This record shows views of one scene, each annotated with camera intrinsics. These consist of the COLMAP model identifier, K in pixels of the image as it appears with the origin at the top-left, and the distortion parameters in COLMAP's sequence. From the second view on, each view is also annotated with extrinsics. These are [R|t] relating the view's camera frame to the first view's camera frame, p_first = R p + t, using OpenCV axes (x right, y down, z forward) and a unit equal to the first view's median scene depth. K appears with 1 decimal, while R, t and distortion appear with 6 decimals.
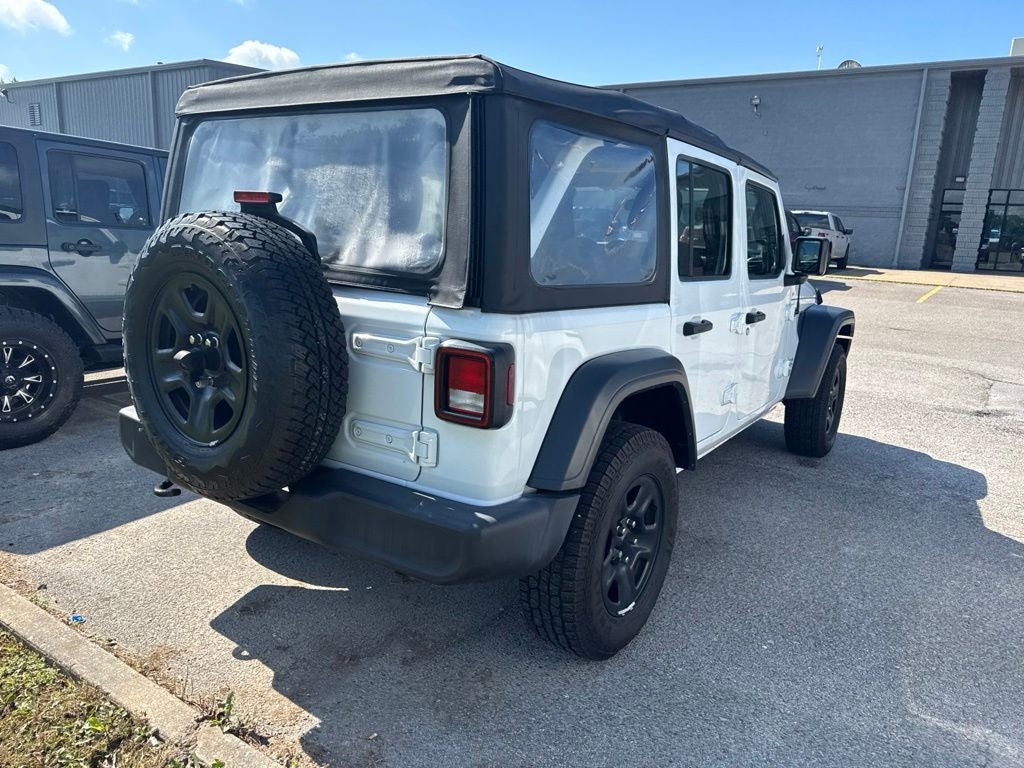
lens RADIAL K [[728.2, 0, 514.2], [0, 728.2, 396.8], [0, 0, 1]] dist [0.006843, -0.009083]
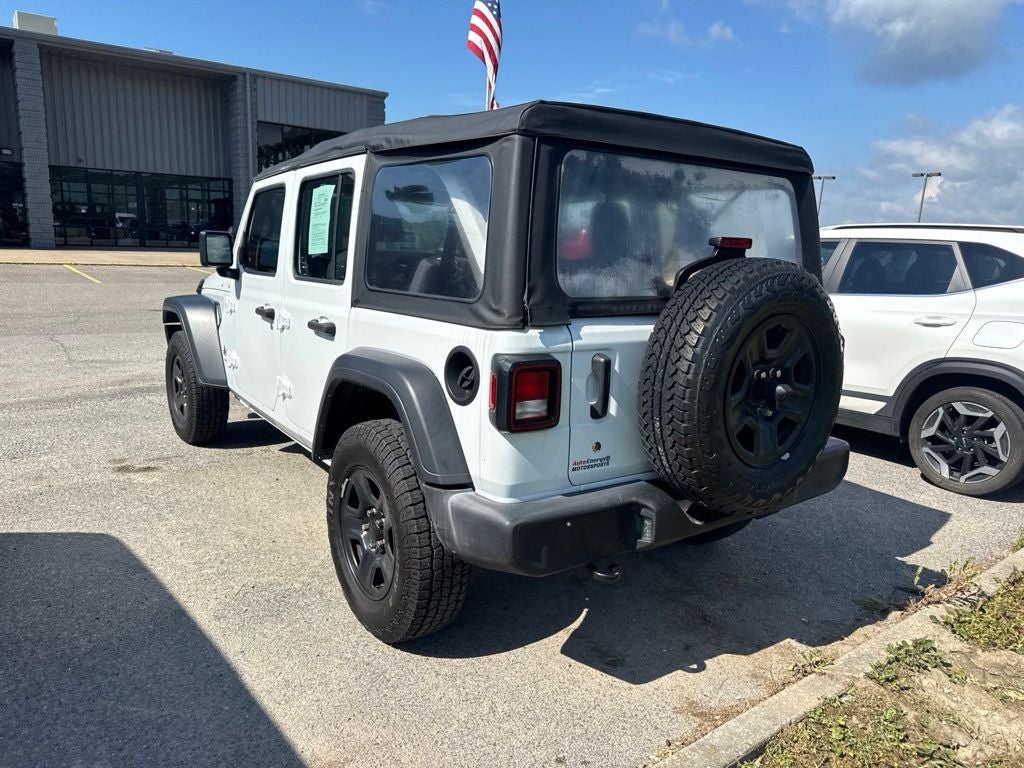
lens RADIAL K [[728.2, 0, 515.5], [0, 728.2, 394.0], [0, 0, 1]] dist [0.006843, -0.009083]
pose [[0.333207, -0.227922, 0.914891, -1.323691], [0.194643, 0.966069, 0.169782, -0.260409], [-0.922544, 0.121504, 0.366264, 0.793323]]
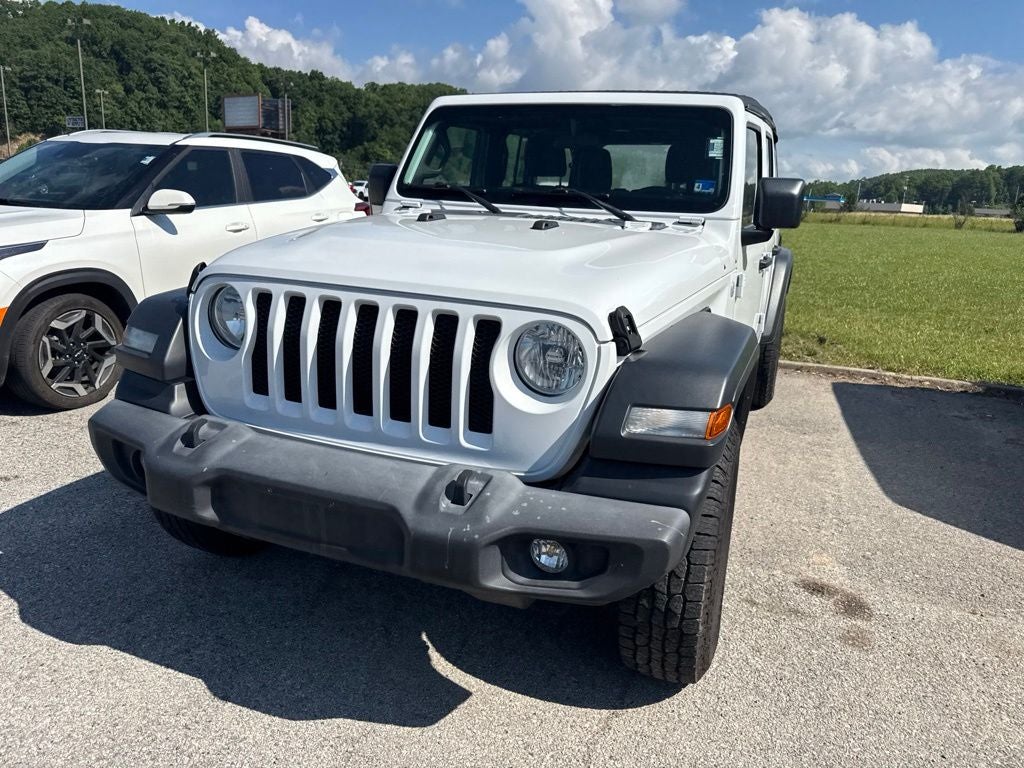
lens RADIAL K [[728.2, 0, 516.8], [0, 728.2, 374.6], [0, 0, 1]] dist [0.006843, -0.009083]
pose [[-0.970772, -0.032040, -0.237856, 0.711411], [-0.138529, 0.884101, 0.446290, -0.657280], [0.195990, 0.466195, -0.862699, 3.047443]]
